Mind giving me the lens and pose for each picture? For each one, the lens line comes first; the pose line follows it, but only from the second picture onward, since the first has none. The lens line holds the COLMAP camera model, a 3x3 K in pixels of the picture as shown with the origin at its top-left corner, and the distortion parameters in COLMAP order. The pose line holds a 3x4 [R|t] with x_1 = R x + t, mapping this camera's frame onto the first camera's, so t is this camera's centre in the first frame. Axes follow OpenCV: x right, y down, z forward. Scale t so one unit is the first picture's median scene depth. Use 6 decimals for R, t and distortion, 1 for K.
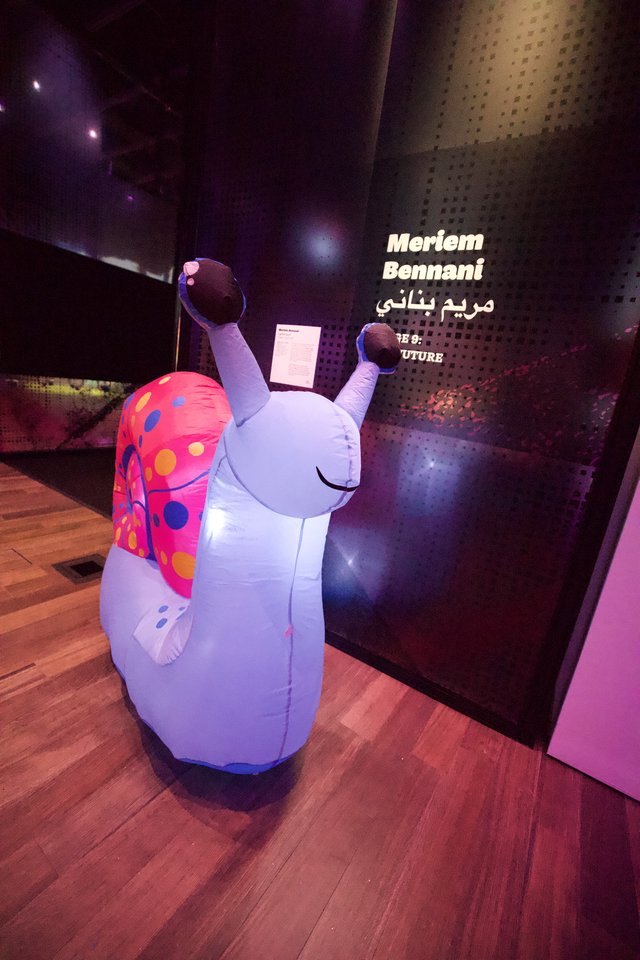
lens RADIAL K [[406.9, 0, 314.5], [0, 406.9, 484.1], [0, 0, 1]] dist [-0.046648, 0.015186]
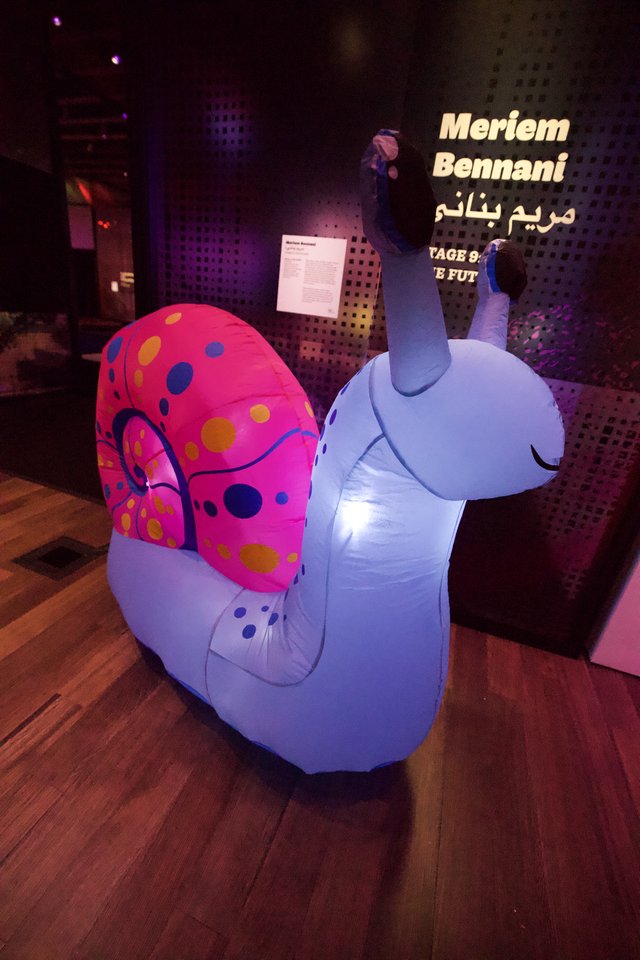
lens RADIAL K [[406.9, 0, 314.5], [0, 406.9, 484.1], [0, 0, 1]] dist [-0.046648, 0.015186]
pose [[0.971709, -0.124122, 0.200934, -0.322996], [0.083485, 0.976357, 0.199390, -0.090650], [-0.220932, -0.176974, 0.959098, 0.190185]]
